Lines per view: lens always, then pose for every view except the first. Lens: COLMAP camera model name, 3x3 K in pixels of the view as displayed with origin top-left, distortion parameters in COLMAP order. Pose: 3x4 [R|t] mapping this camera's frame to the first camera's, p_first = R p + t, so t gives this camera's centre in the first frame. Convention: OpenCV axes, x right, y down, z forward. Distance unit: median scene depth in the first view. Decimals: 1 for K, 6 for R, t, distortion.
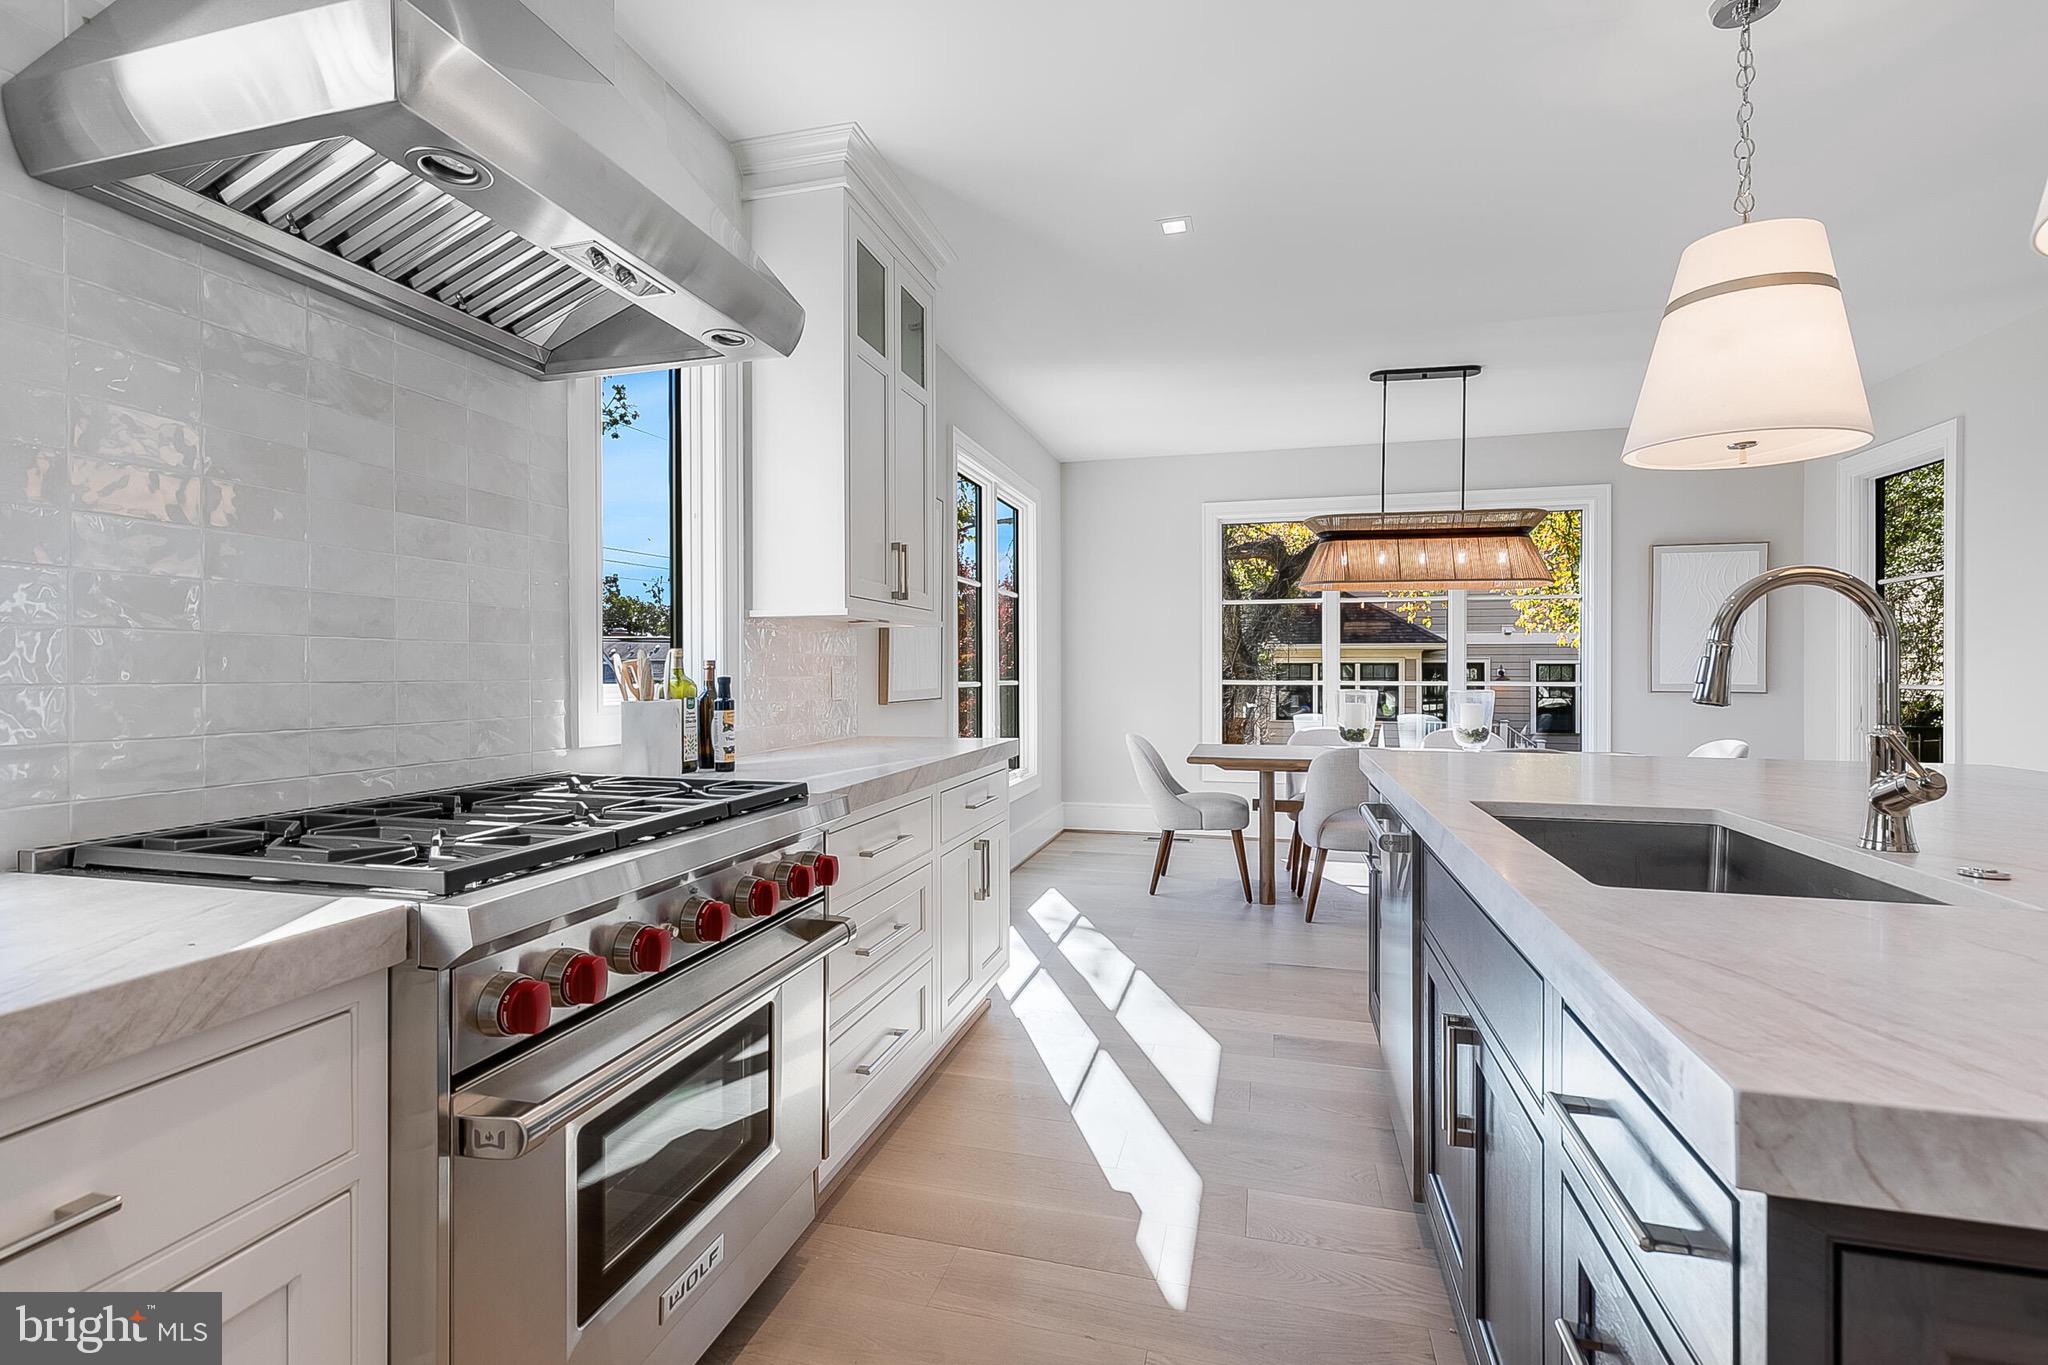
lens RADIAL K [[922.1, 0, 1016.0], [0, 922.1, 673.1], [0, 0, 1]] dist [0.004732, 0.000159]
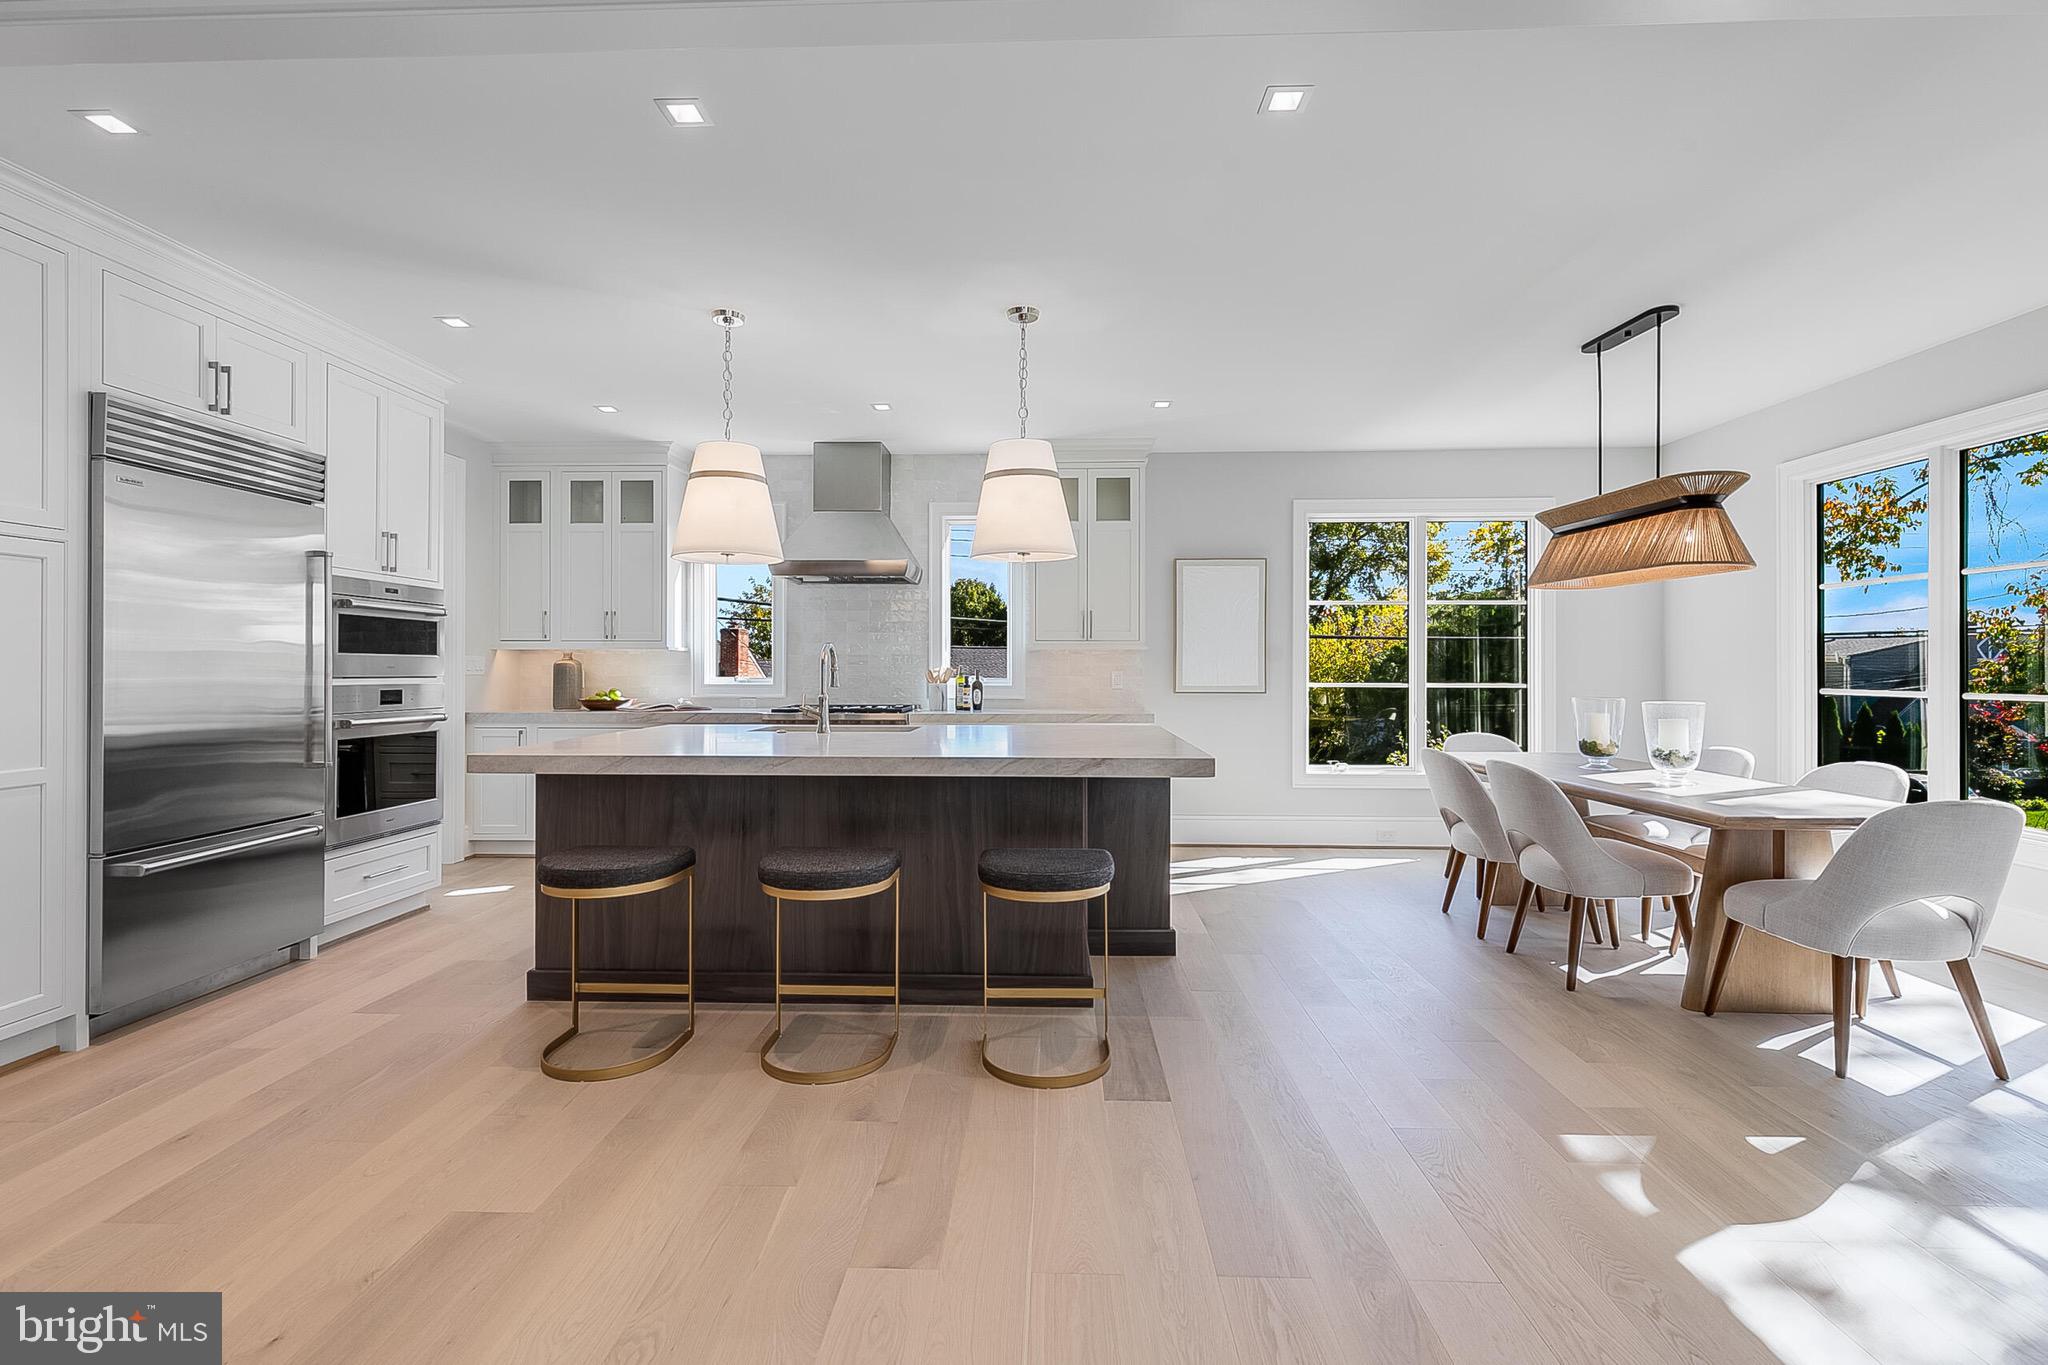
lens RADIAL K [[922.1, 0, 1023.5], [0, 922.1, 668.9], [0, 0, 1]] dist [0.004732, 0.000159]
pose [[0.235486, 0.000288, -0.971878, 1.150434], [-0.003754, 0.999993, -0.000614, -0.007430], [0.971871, 0.003793, 0.235485, 0.253088]]
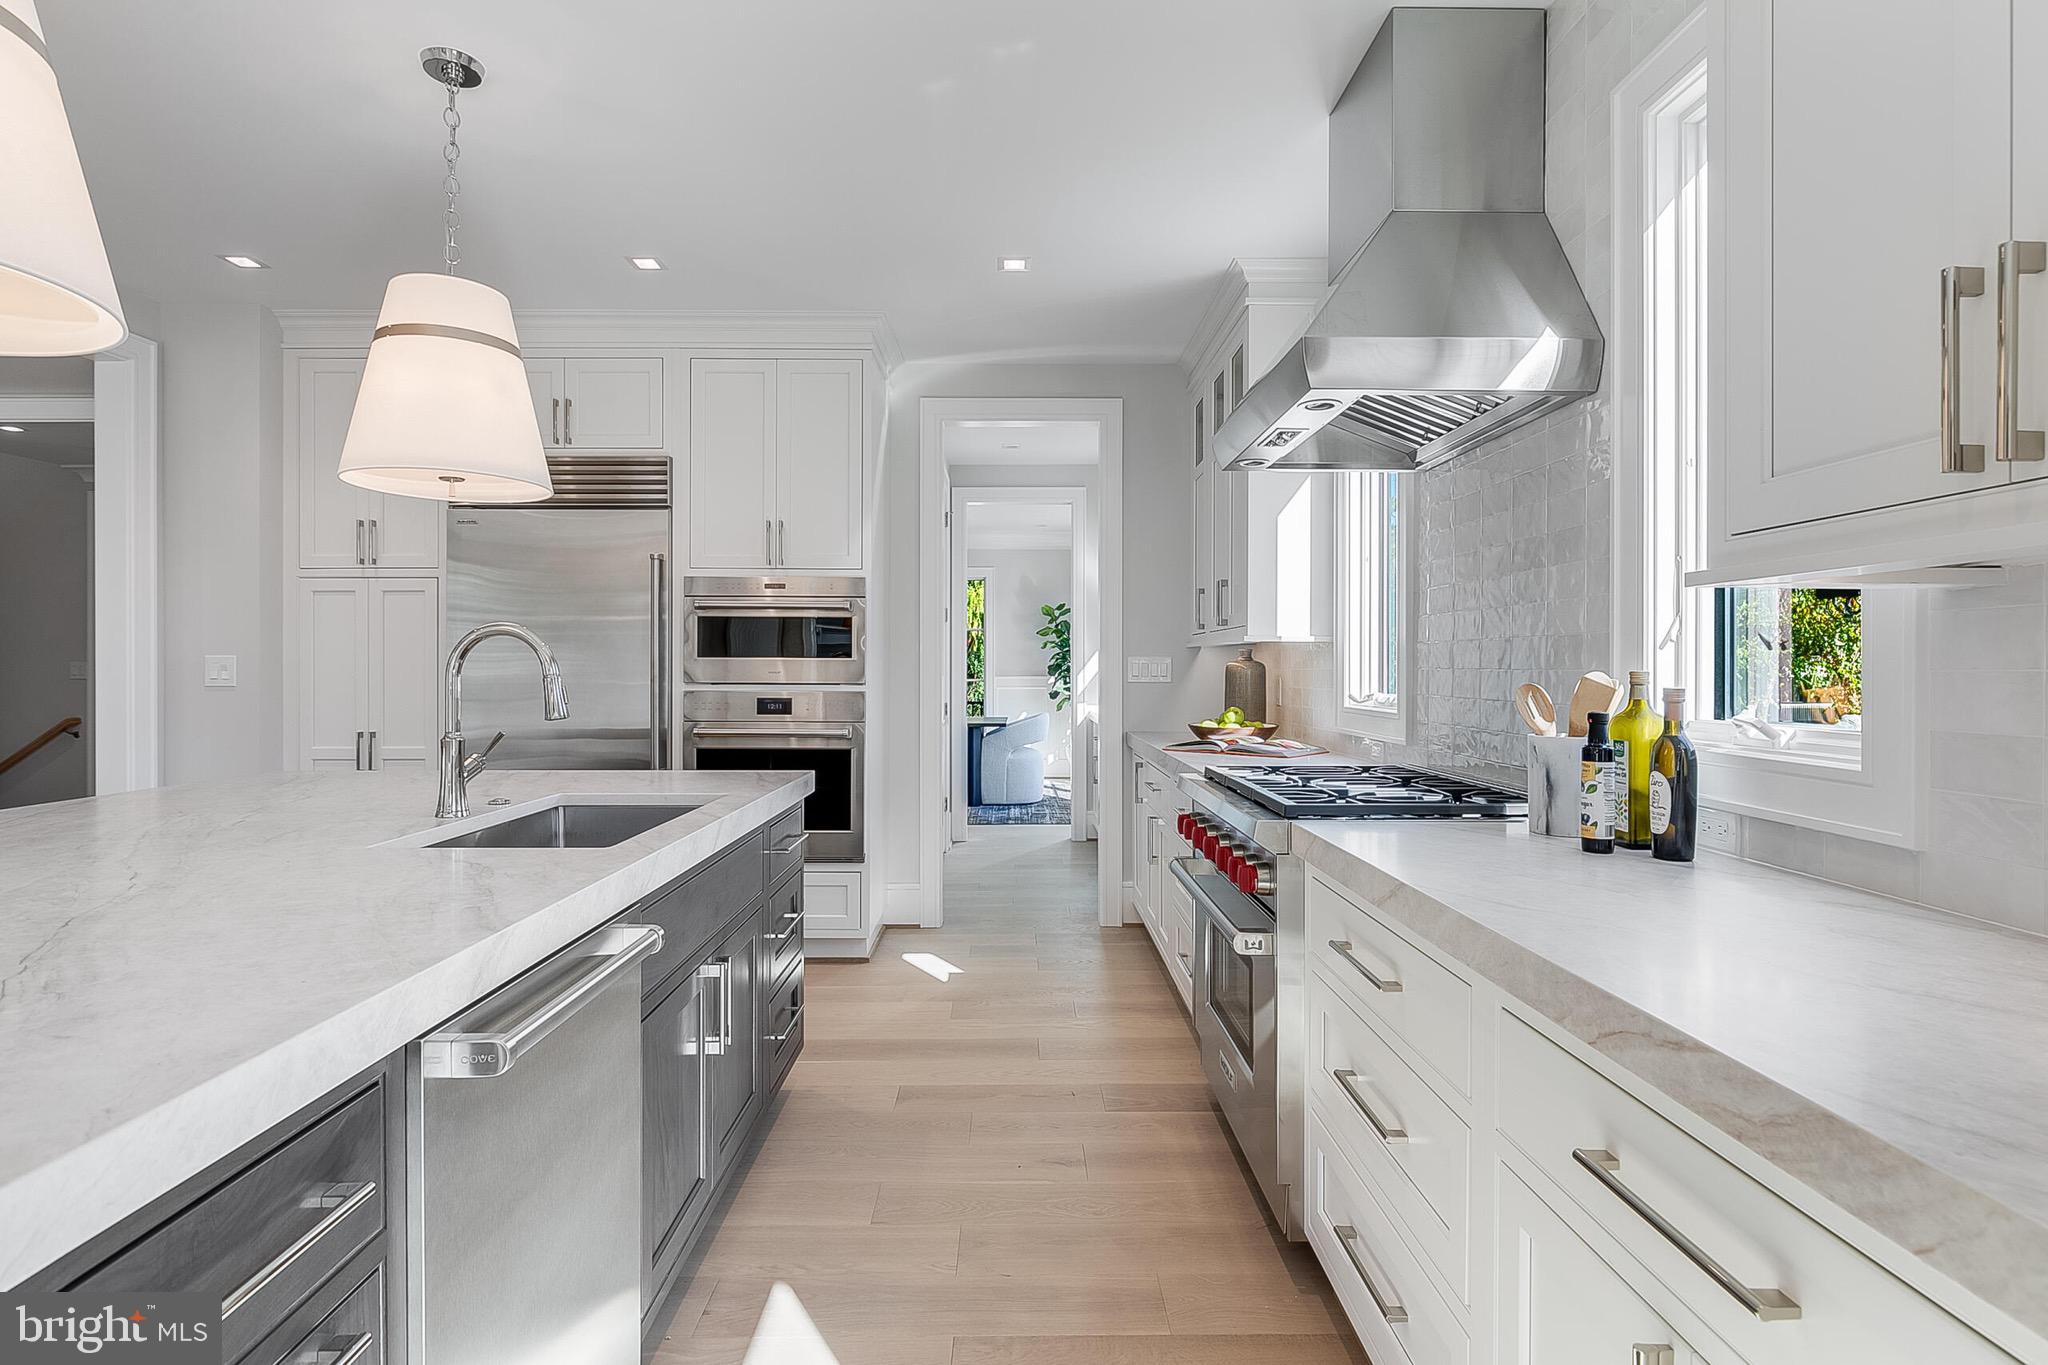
lens RADIAL K [[1011.1, 0, 1017.7], [0, 1011.1, 669.9], [0, 0, 1]] dist [-0.001850, -0.000001]
pose [[-0.961551, -0.002426, -0.274615, 0.144131], [-0.003735, 0.999984, 0.004243, -0.014353], [0.274601, 0.005105, -0.961545, 0.774435]]
